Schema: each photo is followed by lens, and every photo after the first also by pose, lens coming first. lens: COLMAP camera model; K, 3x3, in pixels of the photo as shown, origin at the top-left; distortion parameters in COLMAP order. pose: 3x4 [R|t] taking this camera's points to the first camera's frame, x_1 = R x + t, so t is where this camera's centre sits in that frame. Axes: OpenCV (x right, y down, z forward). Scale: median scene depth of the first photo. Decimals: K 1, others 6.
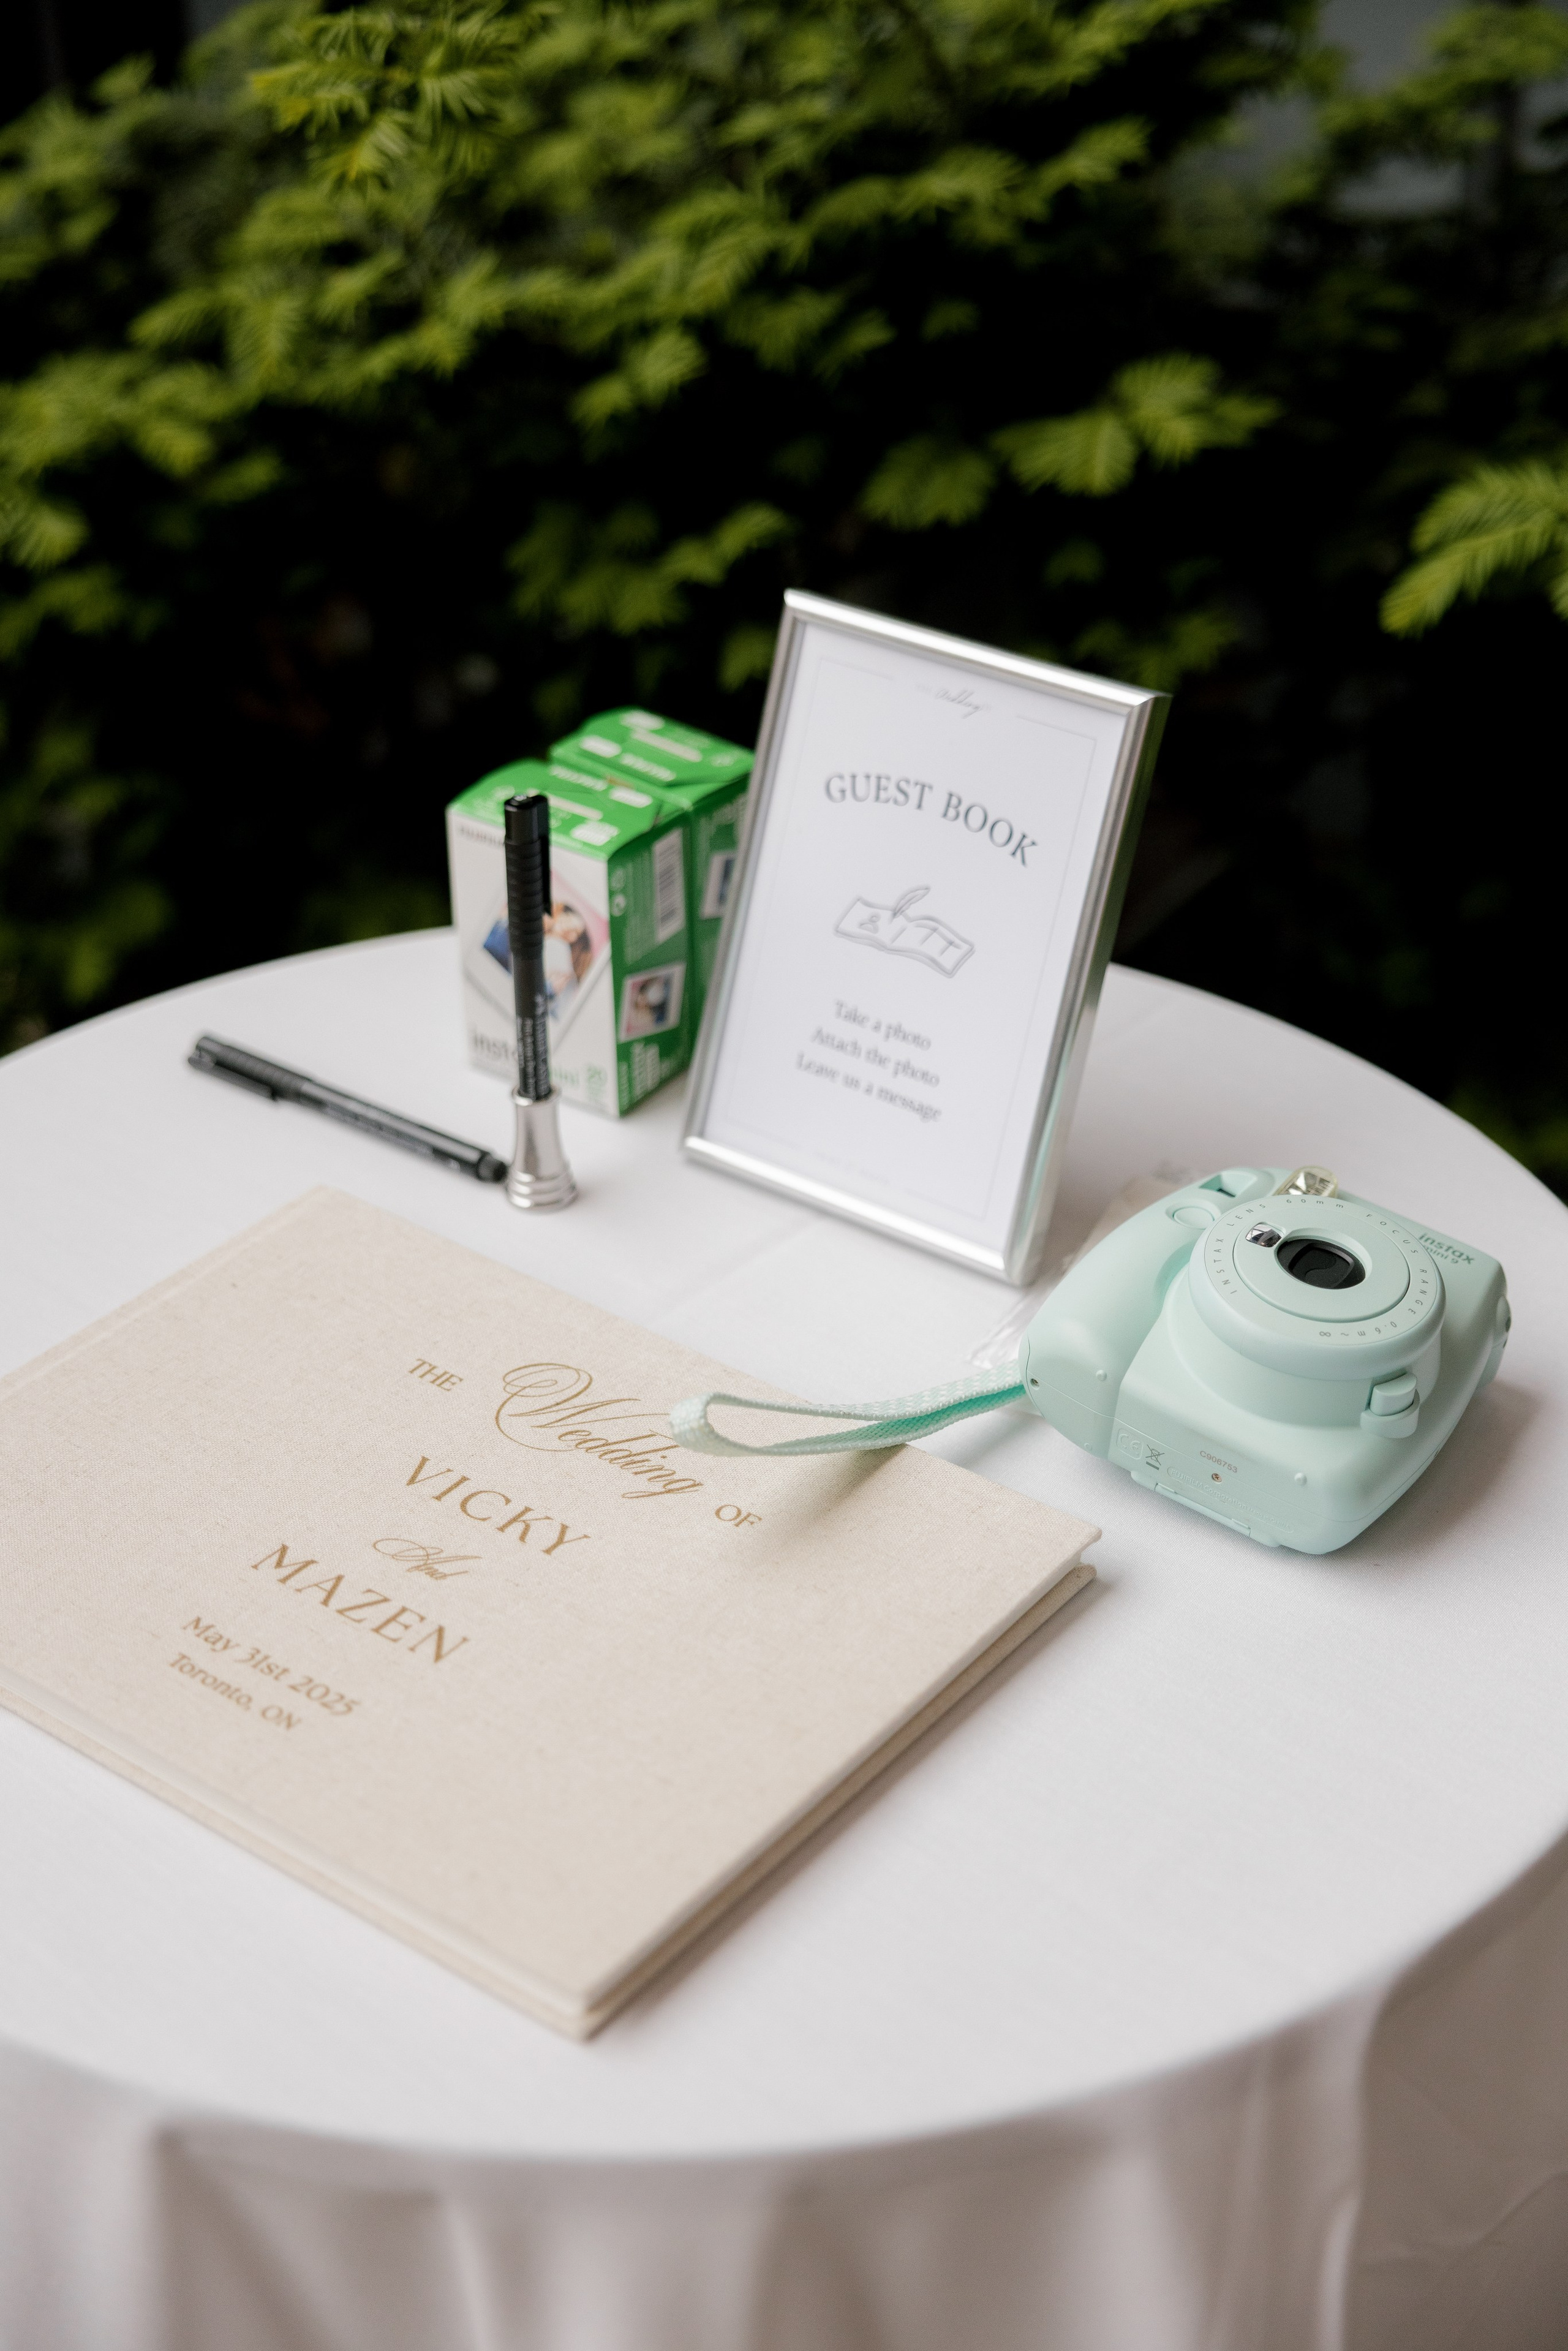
lens RADIAL K [[2483.6, 0, 784.0], [0, 2483.6, 1175.5], [0, 0, 1]] dist [-0.000023, -0.019800]
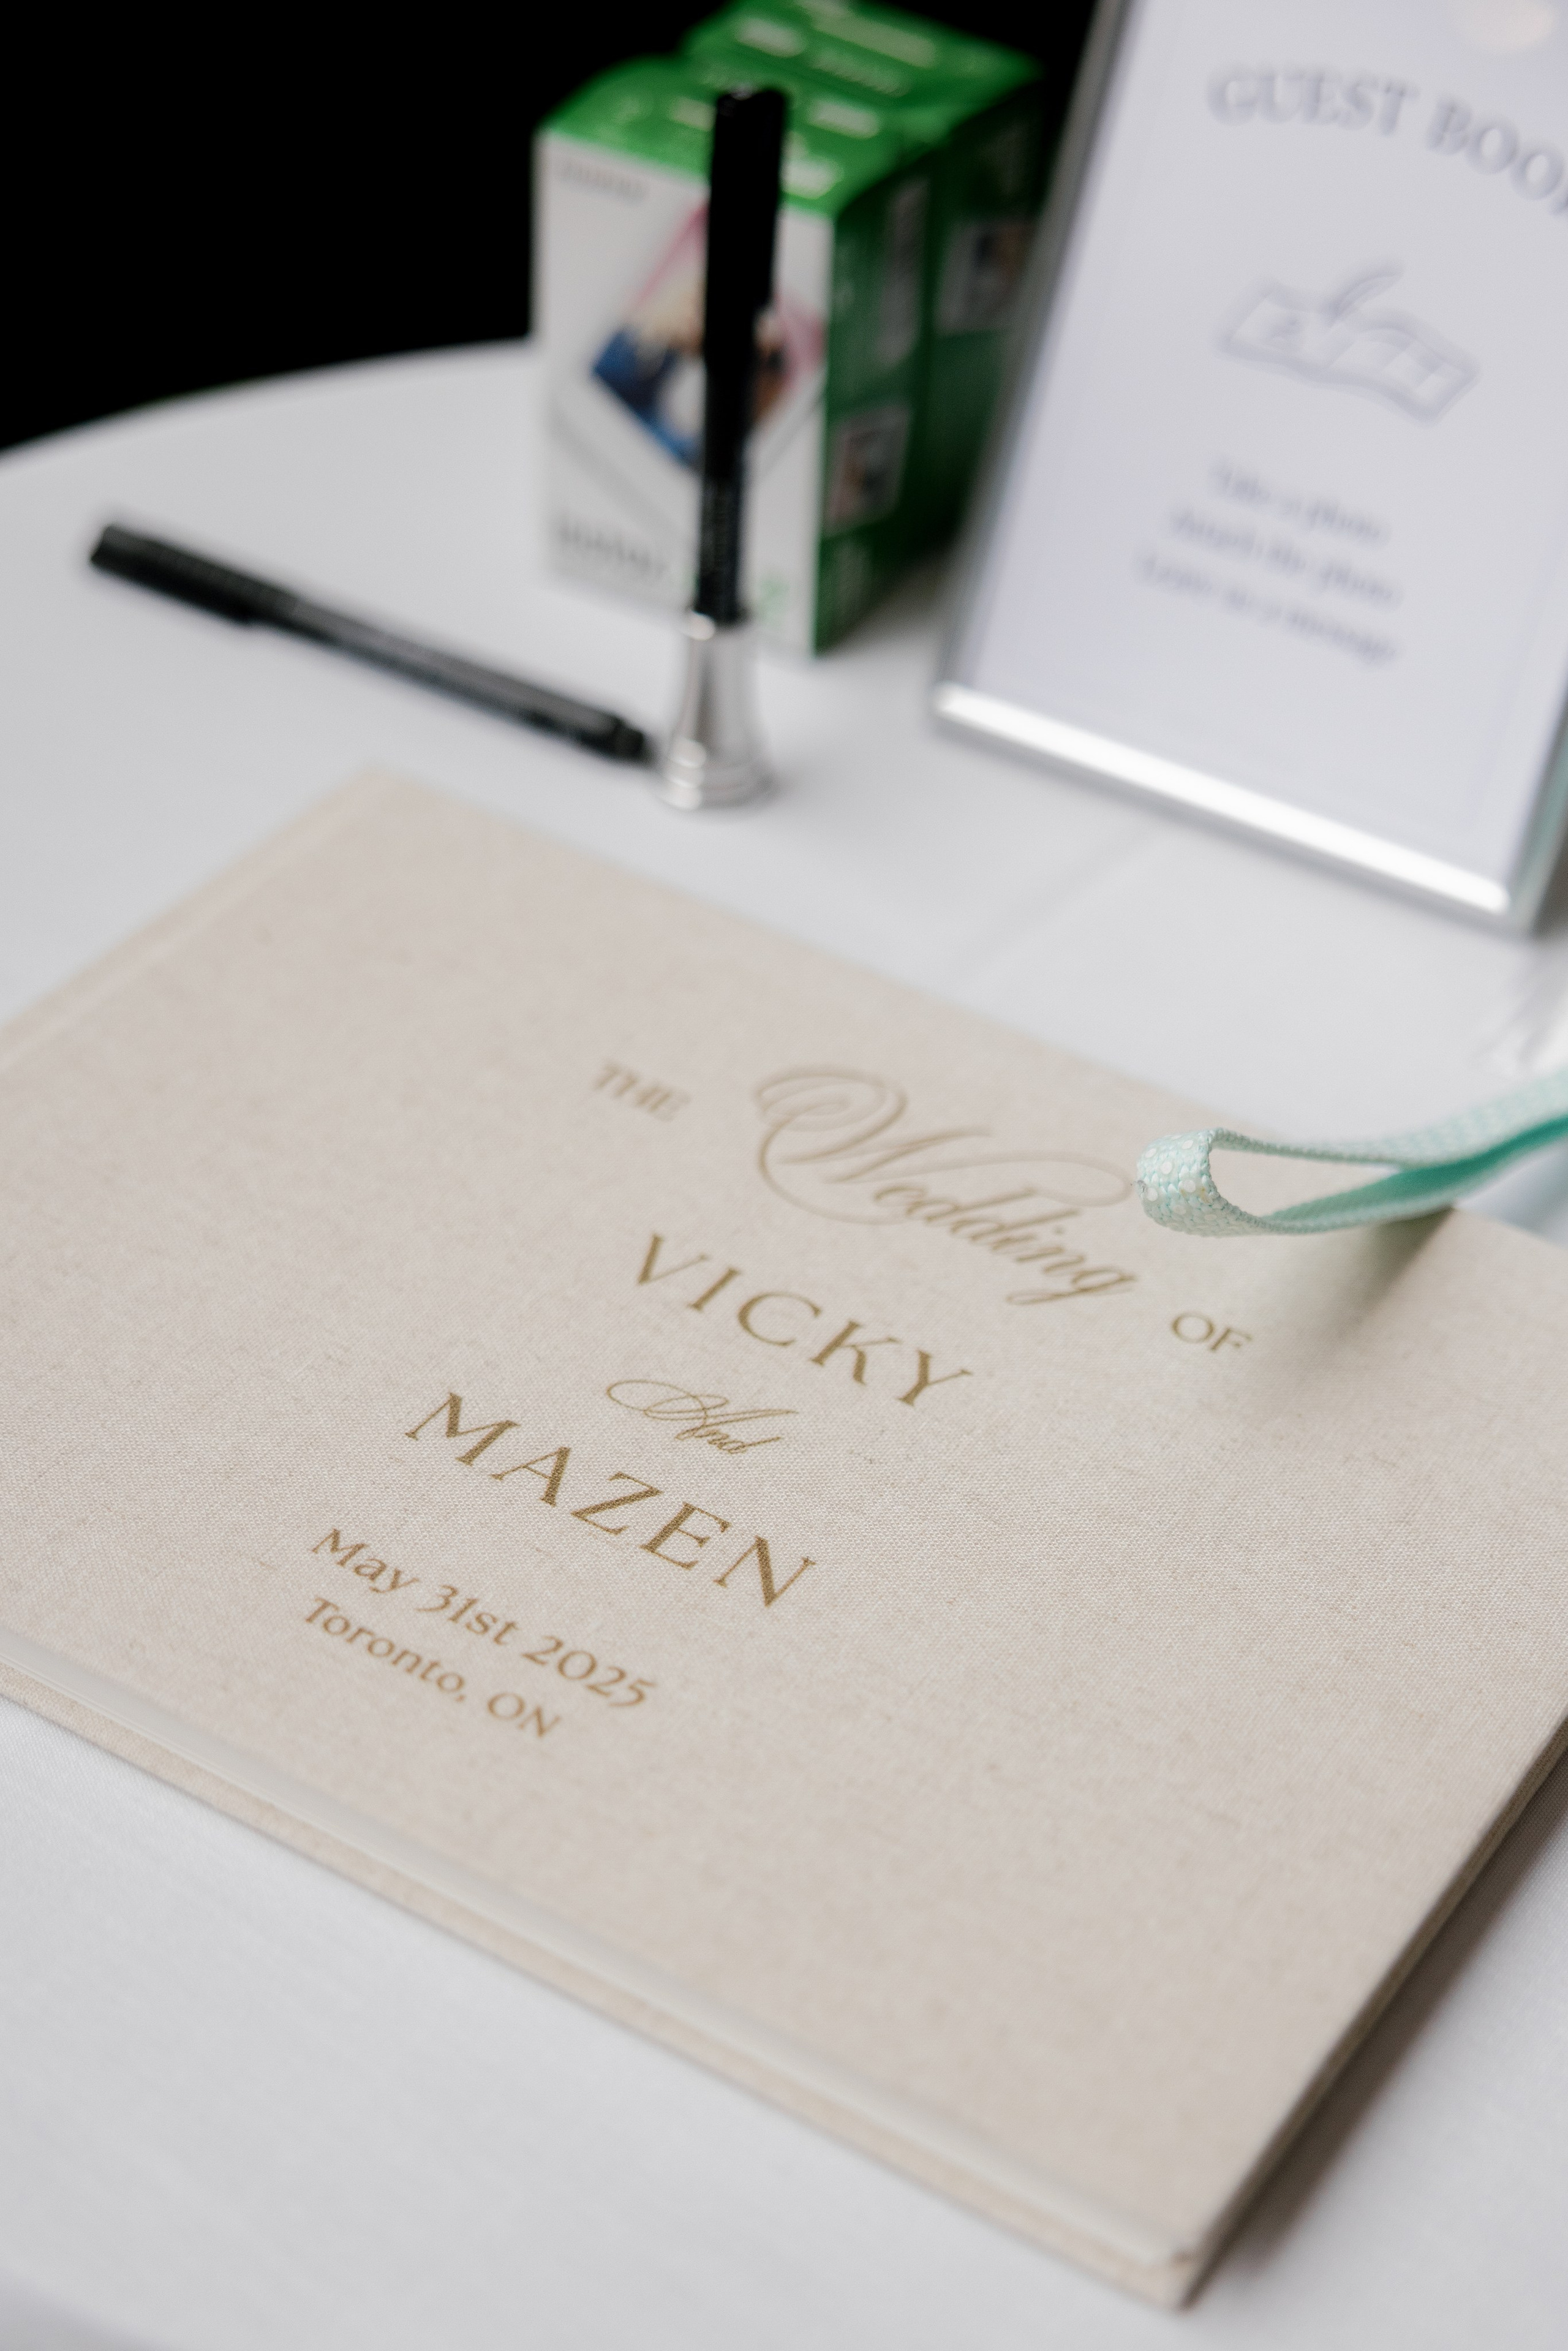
lens RADIAL K [[3237.0, 0, 784.0], [0, 3237.0, 1175.5], [0, 0, 1]] dist [0.019225, -0.071059]
pose [[0.997508, -0.006189, 0.070280, -0.170476], [-0.002614, 0.992219, 0.124477, 0.004834], [-0.070504, -0.124351, 0.989730, 0.249236]]
